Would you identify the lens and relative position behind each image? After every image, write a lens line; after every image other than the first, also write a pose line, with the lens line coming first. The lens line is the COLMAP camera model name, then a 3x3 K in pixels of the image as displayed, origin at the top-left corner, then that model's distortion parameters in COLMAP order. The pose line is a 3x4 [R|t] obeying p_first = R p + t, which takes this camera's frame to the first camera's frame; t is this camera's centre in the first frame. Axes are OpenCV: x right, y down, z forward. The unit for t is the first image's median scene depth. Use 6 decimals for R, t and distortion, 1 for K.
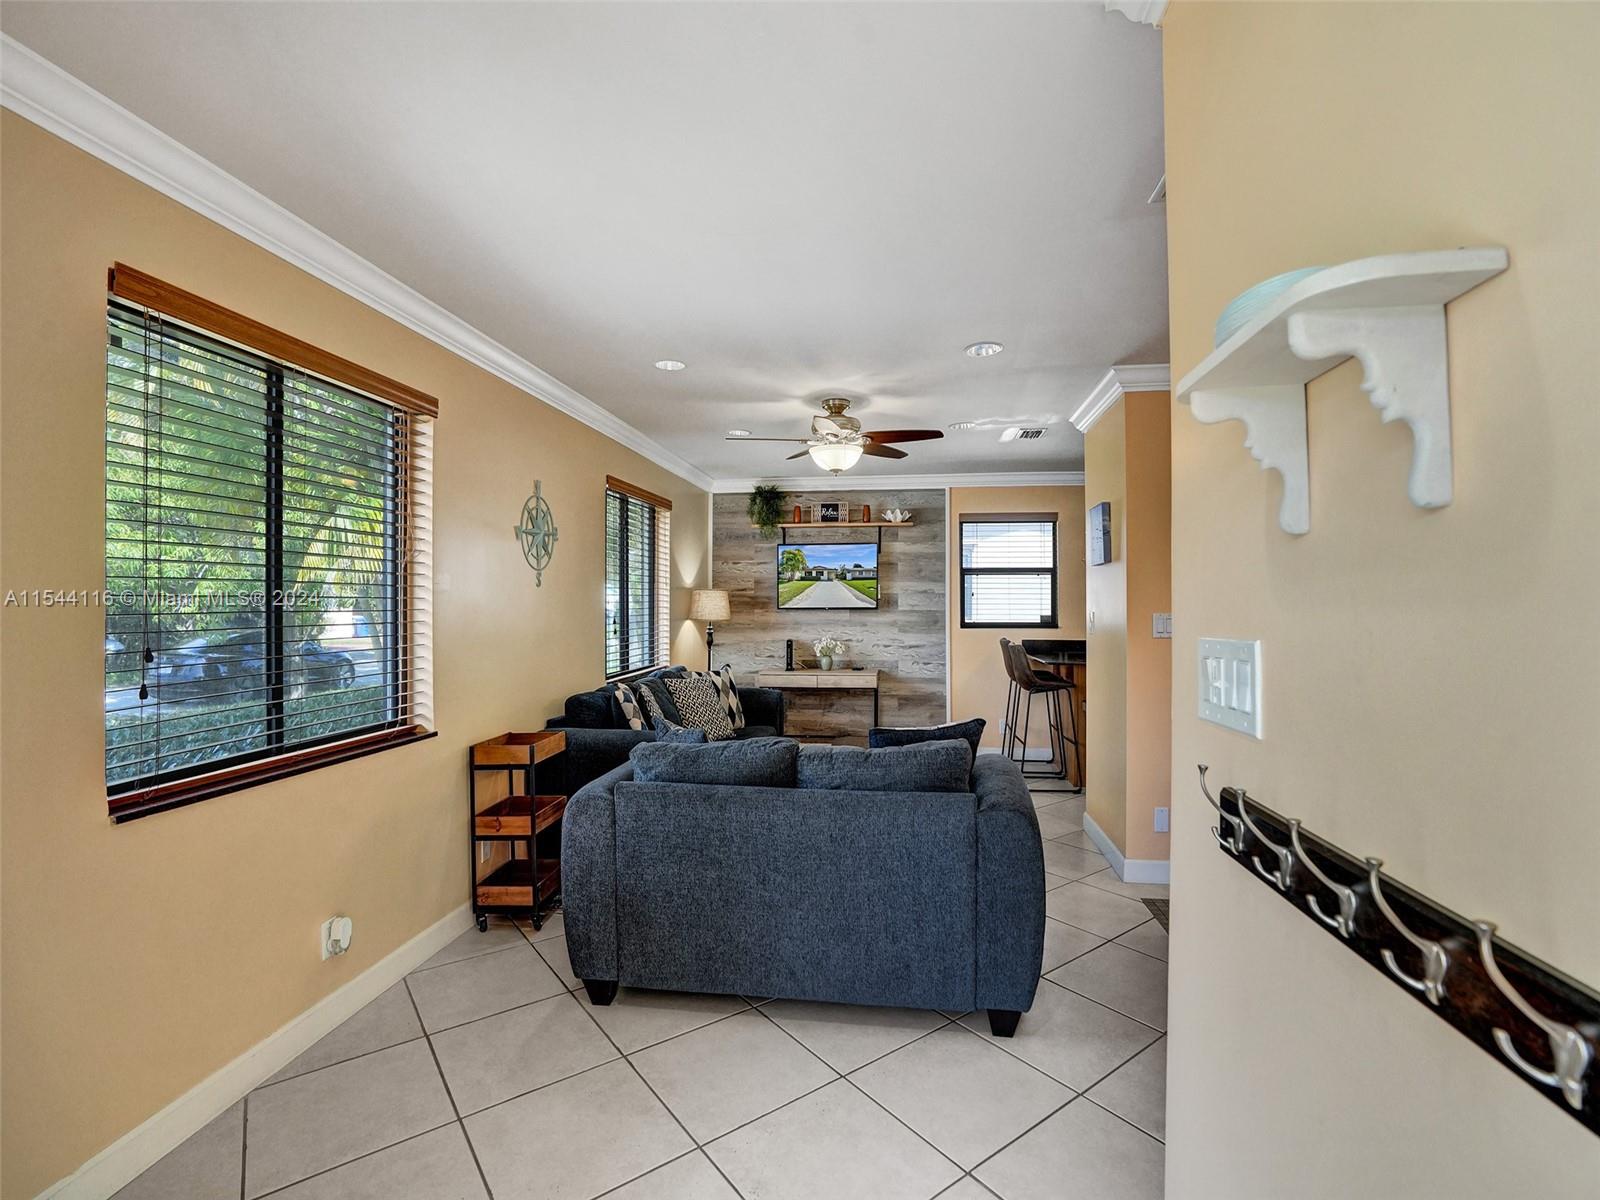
lens RADIAL K [[750.9, 0, 795.6], [0, 750.9, 594.6], [0, 0, 1]] dist [-0.066053, 0.032168]
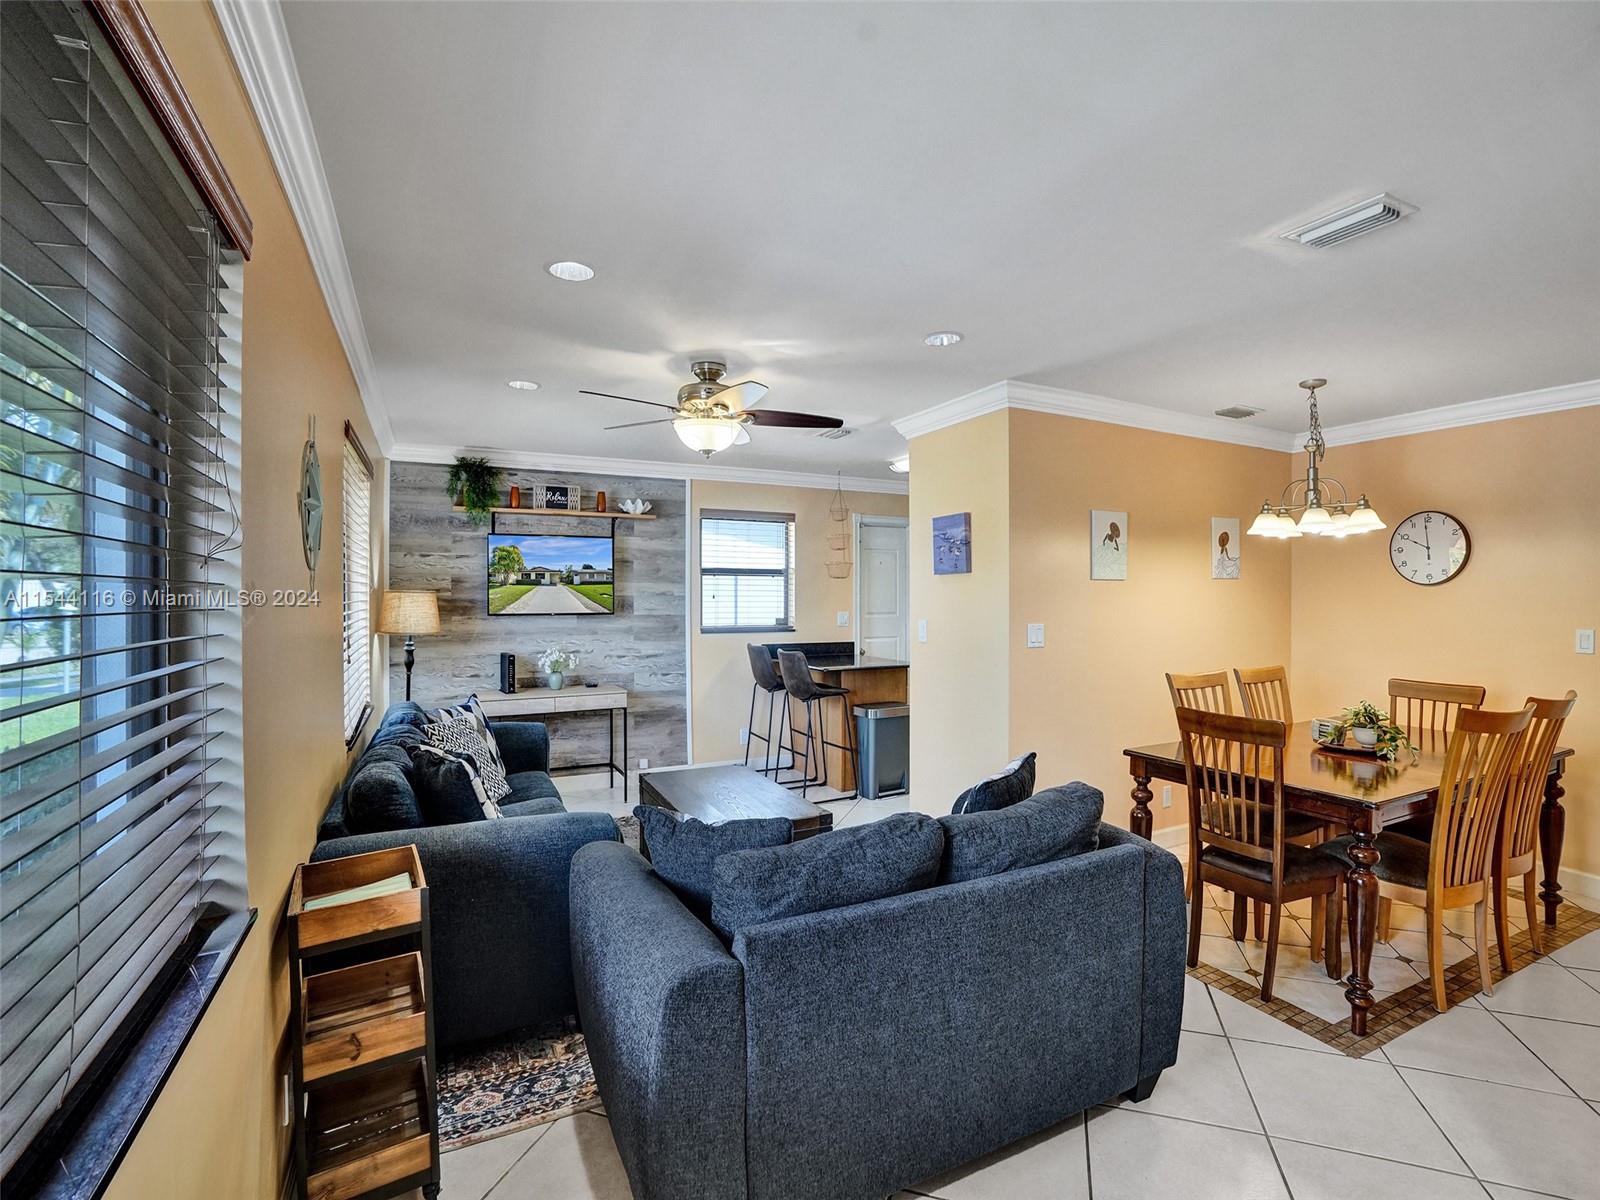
lens RADIAL K [[750.9, 0, 795.6], [0, 750.9, 594.6], [0, 0, 1]] dist [-0.066053, 0.032168]
pose [[0.820670, 0.000286, 0.571403, -0.206466], [-0.007139, 0.999927, 0.009752, -0.012842], [-0.571358, -0.012082, 0.820612, 0.179323]]
